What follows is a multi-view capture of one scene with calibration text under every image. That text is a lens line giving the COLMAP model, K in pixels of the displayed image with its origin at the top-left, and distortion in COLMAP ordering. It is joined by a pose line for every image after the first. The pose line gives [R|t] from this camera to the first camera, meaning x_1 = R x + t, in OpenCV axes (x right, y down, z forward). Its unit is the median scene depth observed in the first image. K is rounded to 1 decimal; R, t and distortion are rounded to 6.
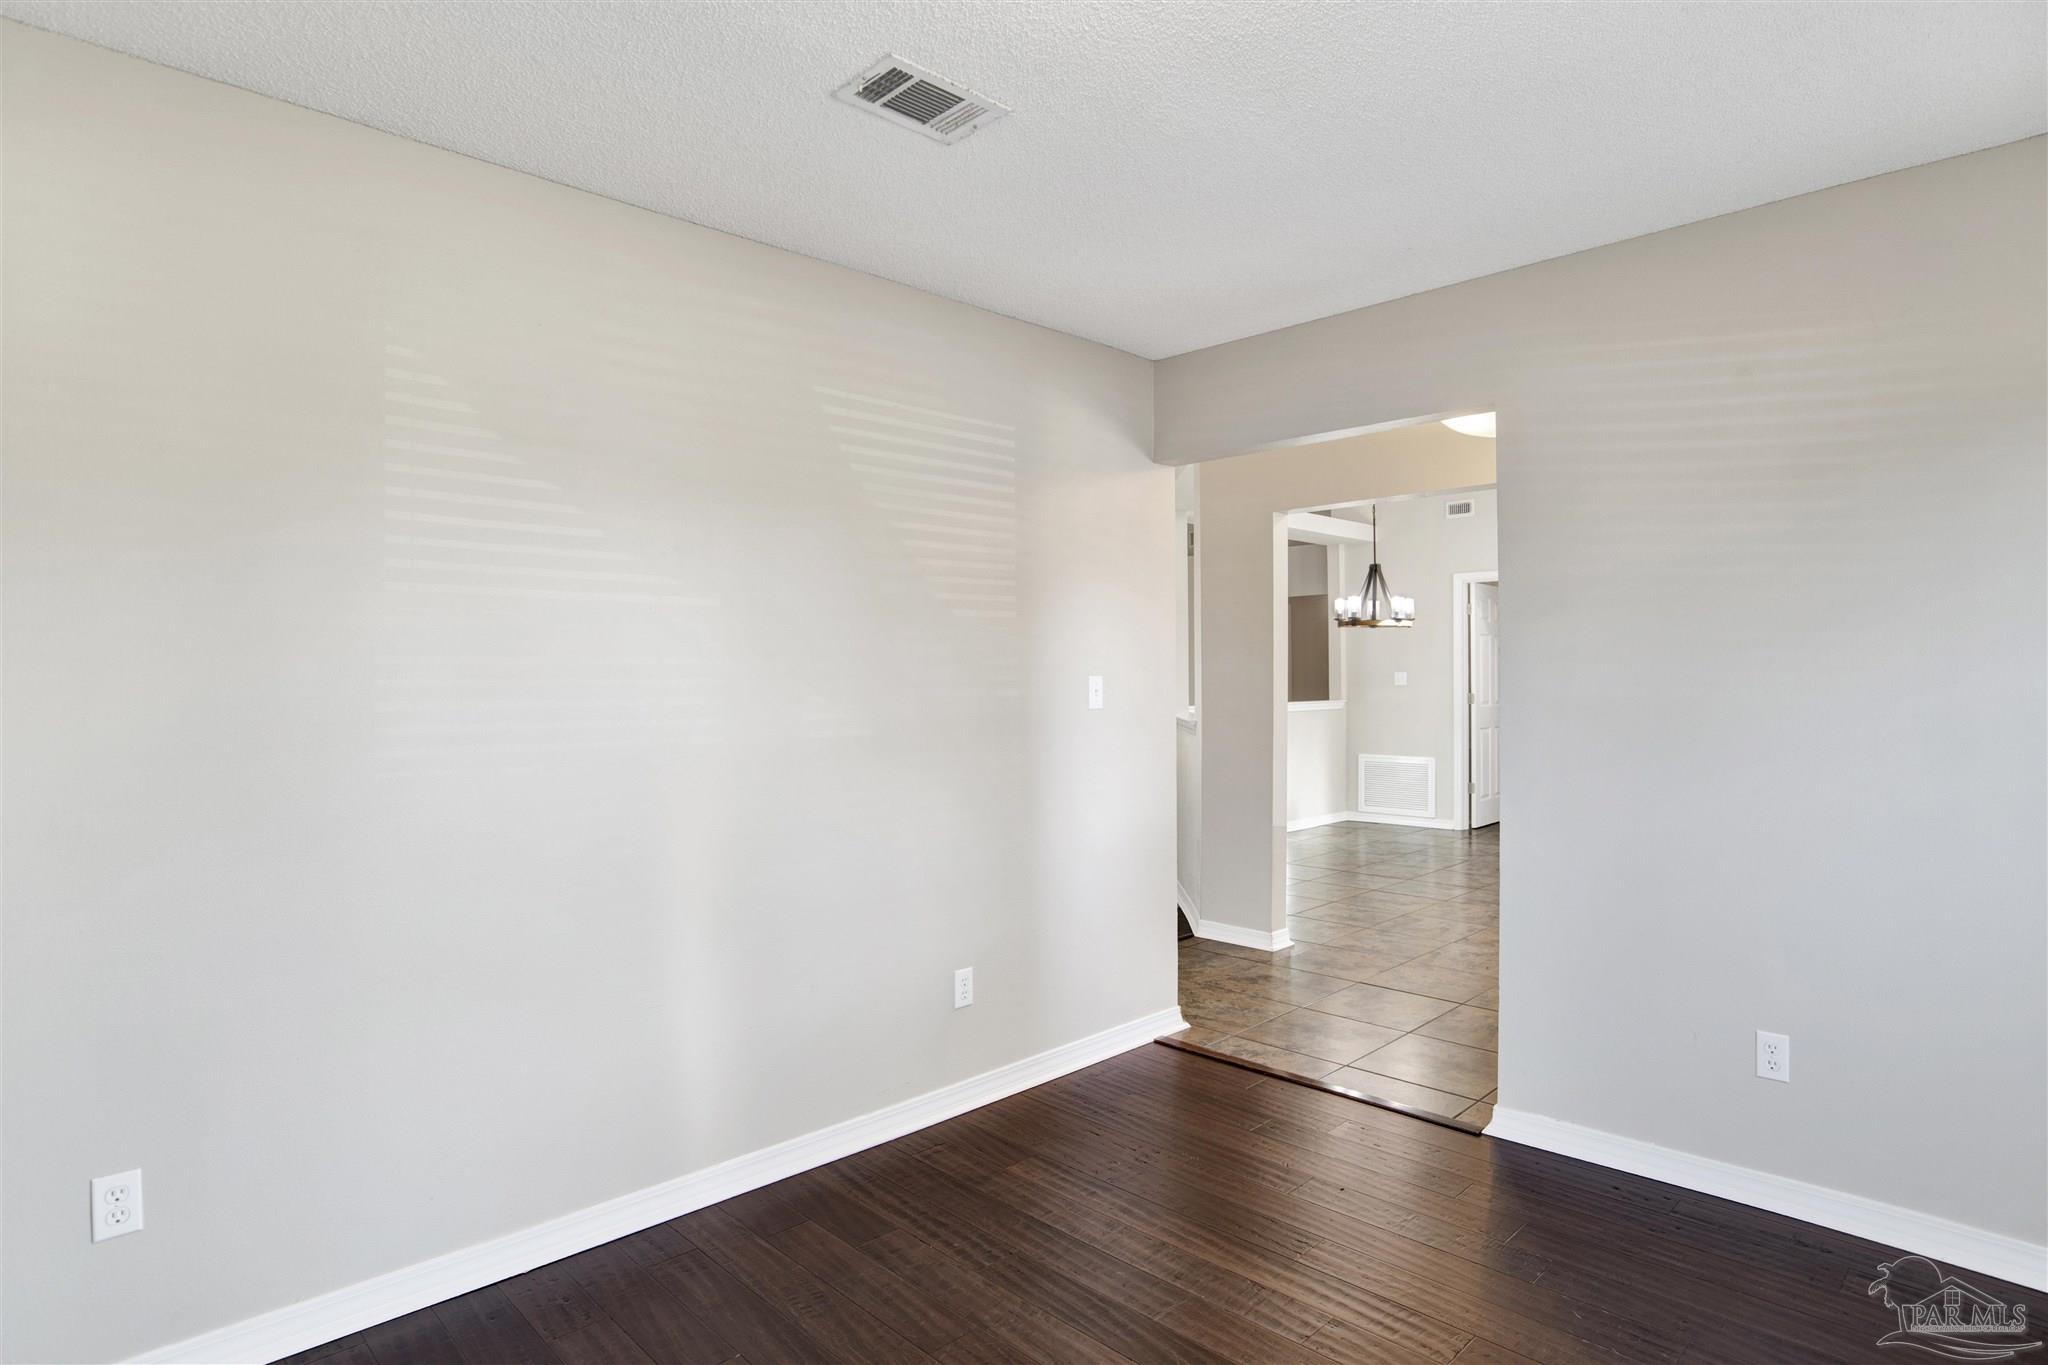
lens RADIAL K [[1066.9, 0, 1034.2], [0, 1066.9, 650.1], [0, 0, 1]] dist [-0.068324, 0.018987]
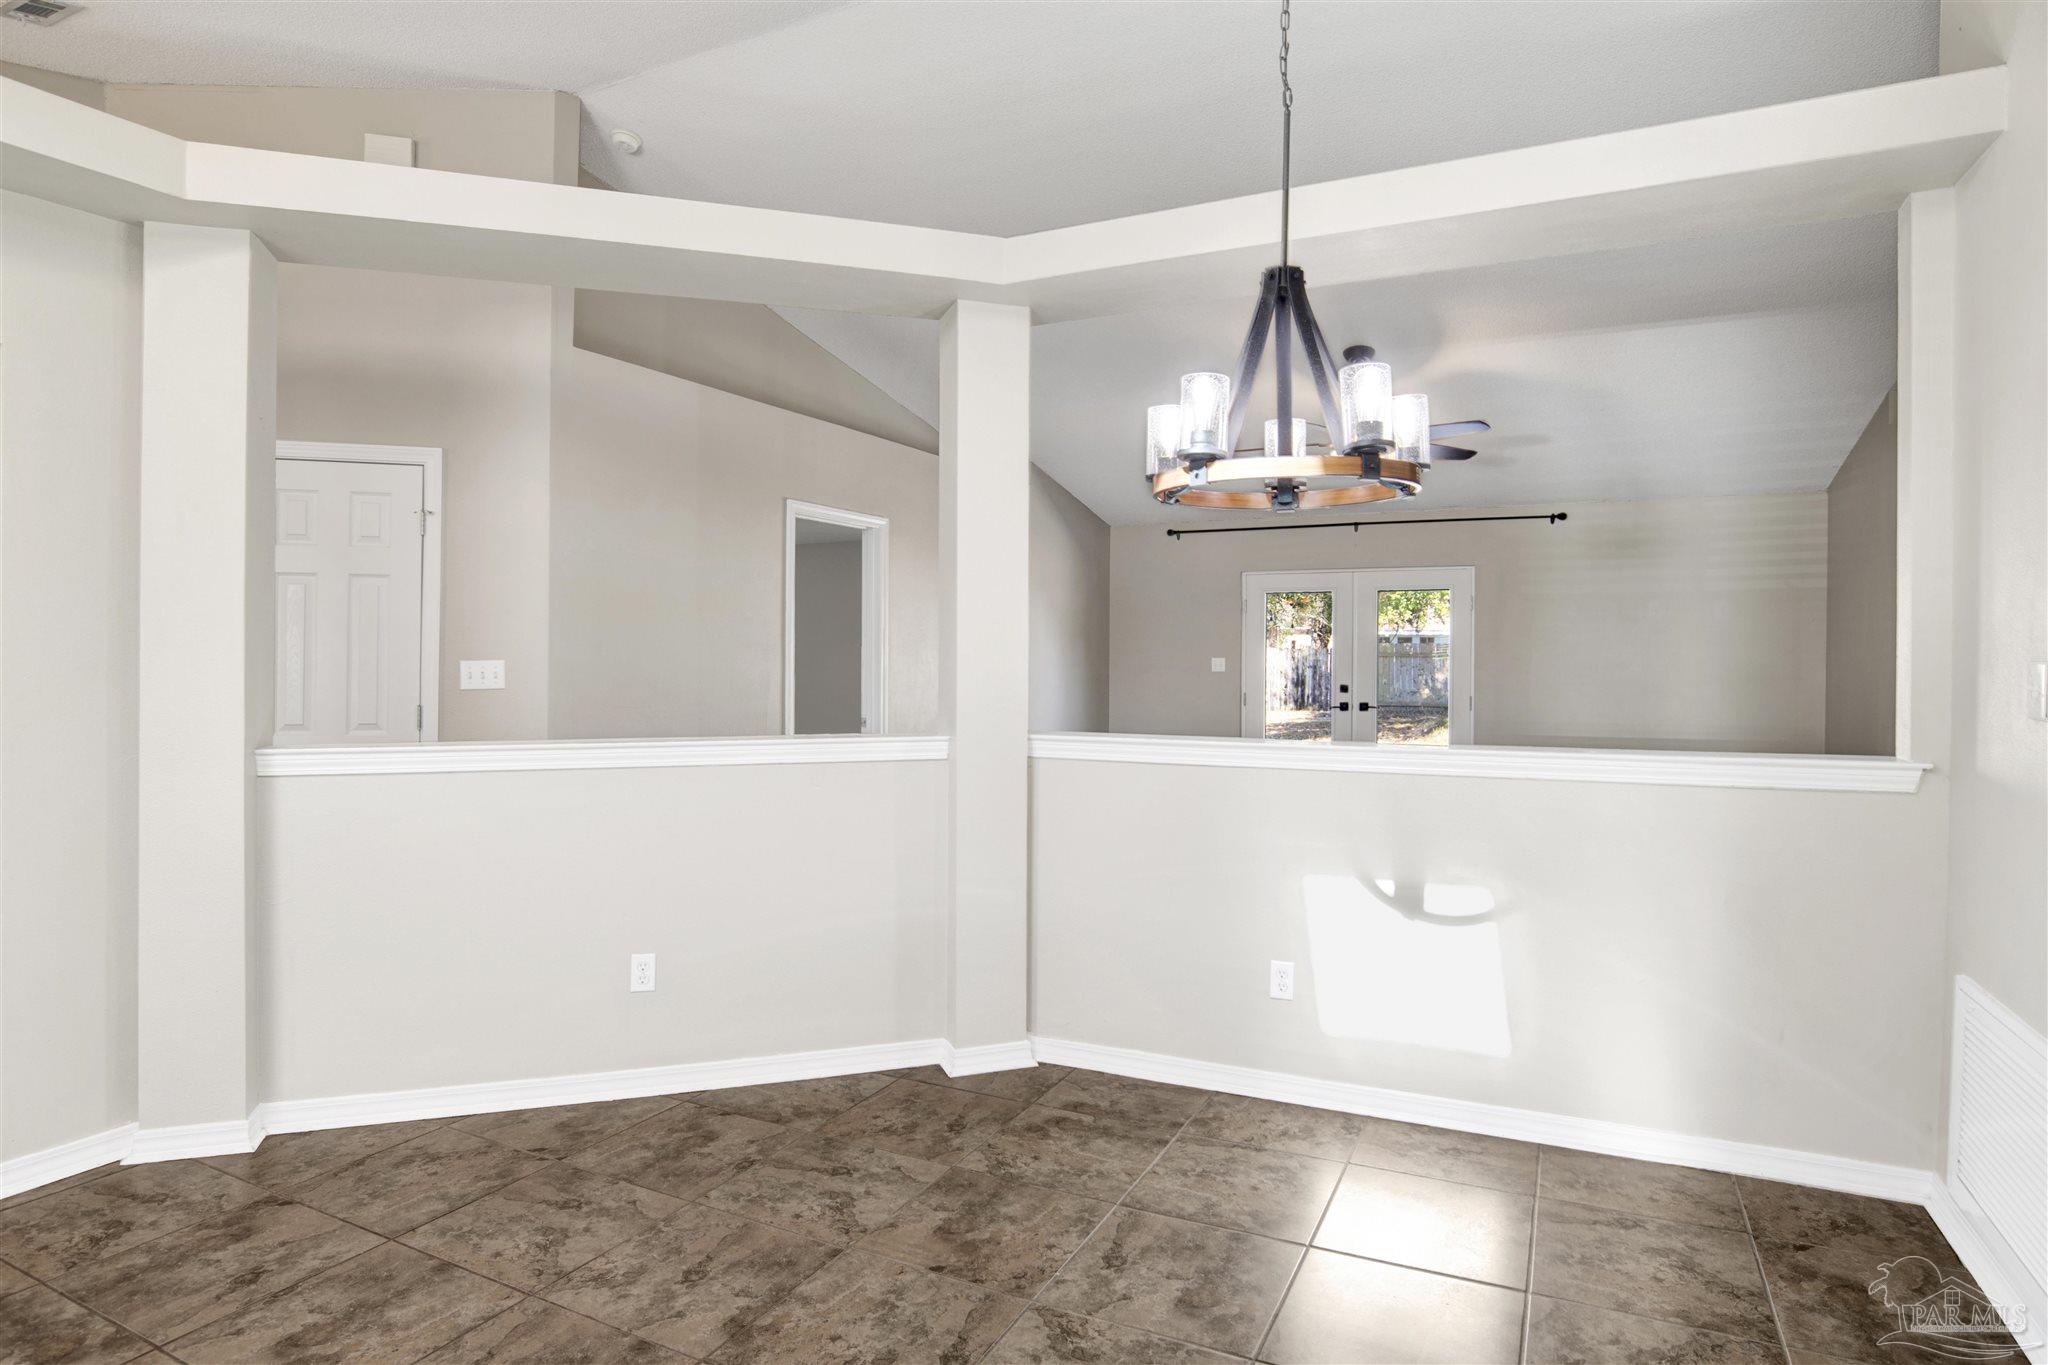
lens RADIAL K [[1113.1, 0, 1026.3], [0, 1113.1, 668.6], [0, 0, 1]] dist [-0.060283, 0.021348]
pose [[0.338285, 0.008199, -0.941008, 0.510103], [0.017382, 0.999737, 0.014959, 0.015679], [0.940883, -0.021417, 0.338053, 0.747800]]
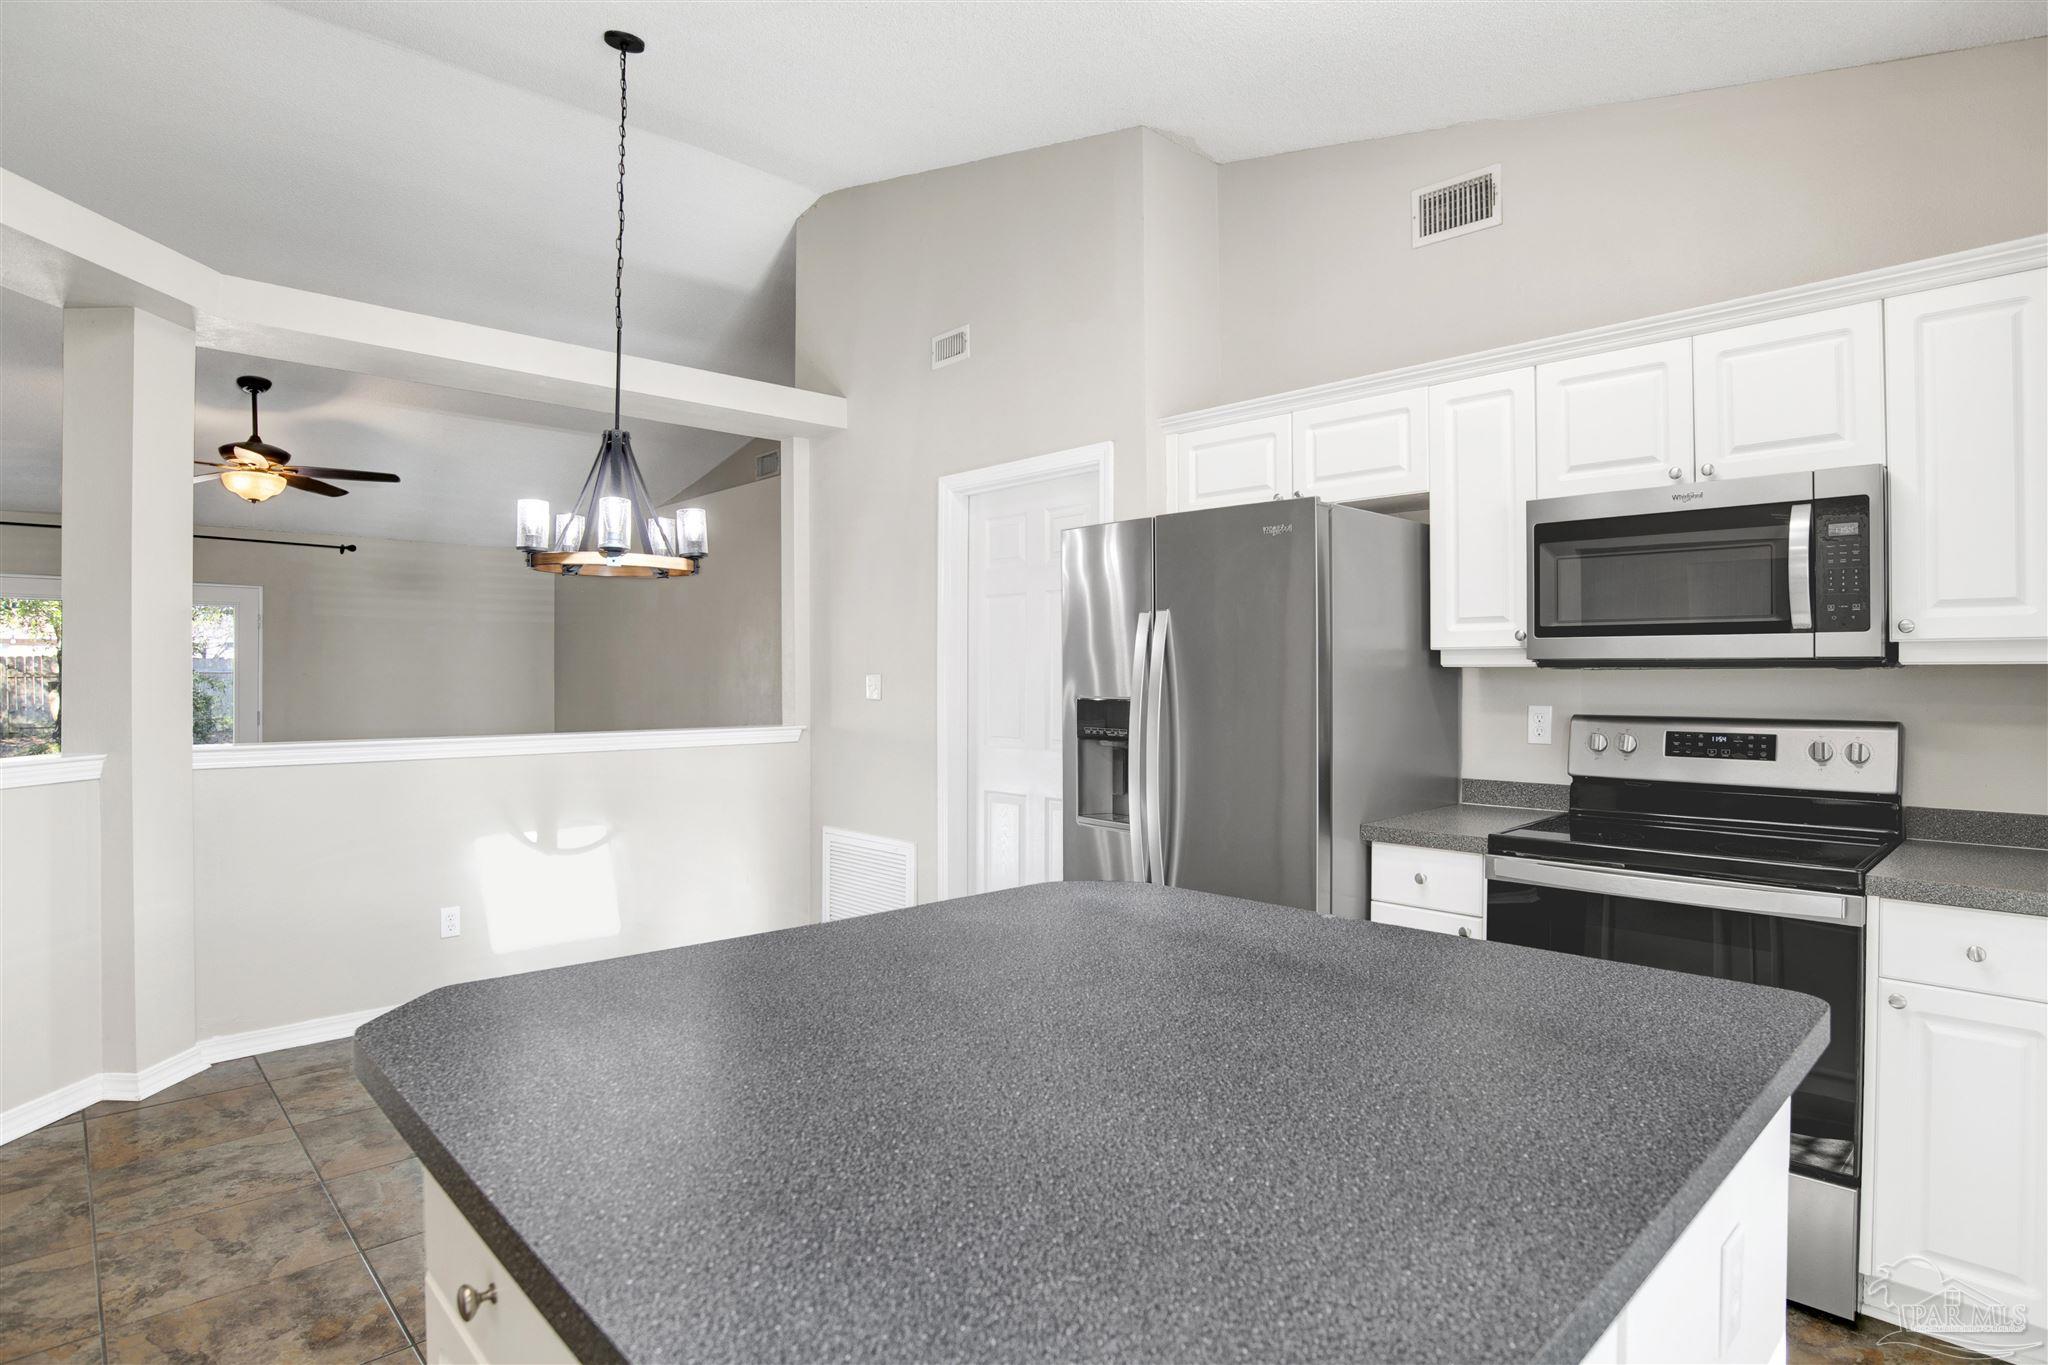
lens RADIAL K [[1075.9, 0, 1048.1], [0, 1075.9, 683.6], [0, 0, 1]] dist [-0.079371, 0.029465]
pose [[0.999949, -0.000982, 0.010087, 0.445162], [0.000706, 0.999628, 0.027278, 0.011204], [-0.010110, -0.027270, 0.999577, 0.492525]]
